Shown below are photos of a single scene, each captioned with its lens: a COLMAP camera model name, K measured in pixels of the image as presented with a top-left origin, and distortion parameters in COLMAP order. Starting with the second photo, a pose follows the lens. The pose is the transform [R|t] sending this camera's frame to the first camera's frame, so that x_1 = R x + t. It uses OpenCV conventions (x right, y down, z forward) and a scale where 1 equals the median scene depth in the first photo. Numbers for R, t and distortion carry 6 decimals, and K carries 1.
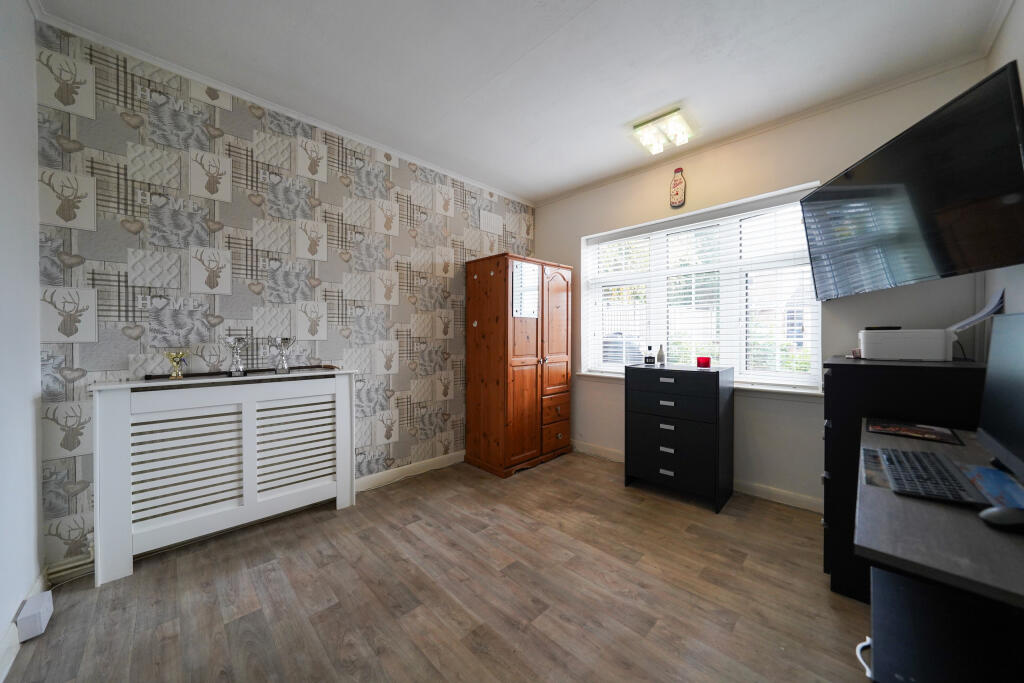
lens RADIAL K [[357.9, 0, 509.5], [0, 357.9, 339.0], [0, 0, 1]] dist [-0.027216, 0.006498]
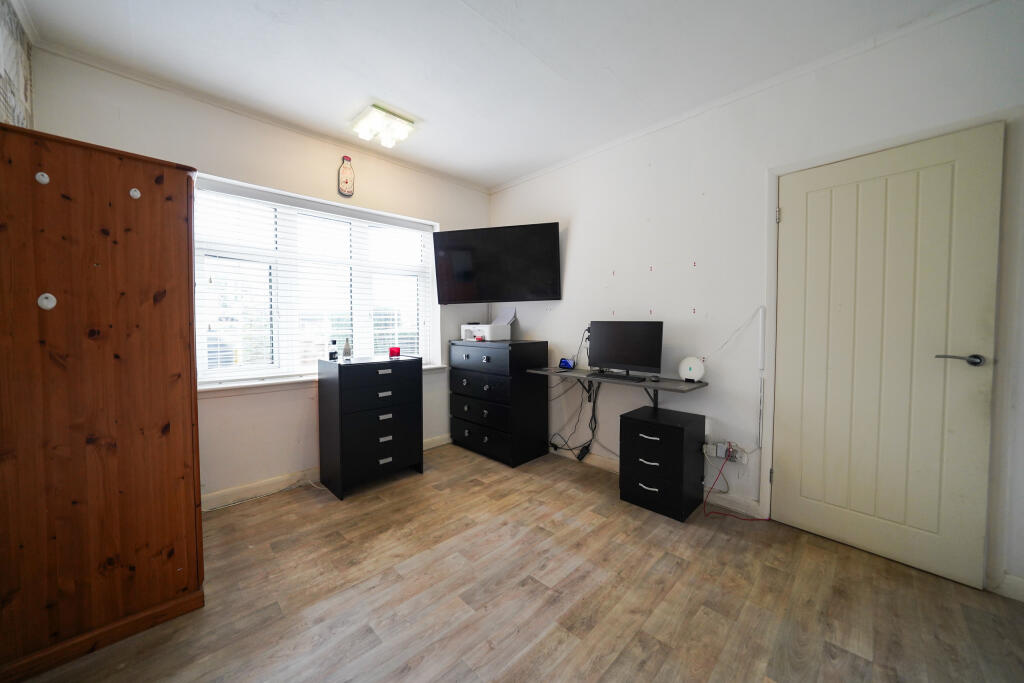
lens RADIAL K [[357.9, 0, 509.5], [0, 357.9, 339.0], [0, 0, 1]] dist [-0.027216, 0.006498]
pose [[0.012107, -0.036521, 0.999260, -0.640530], [0.010617, 0.999281, 0.036393, -0.014840], [-0.999870, 0.010169, 0.012487, 0.689377]]
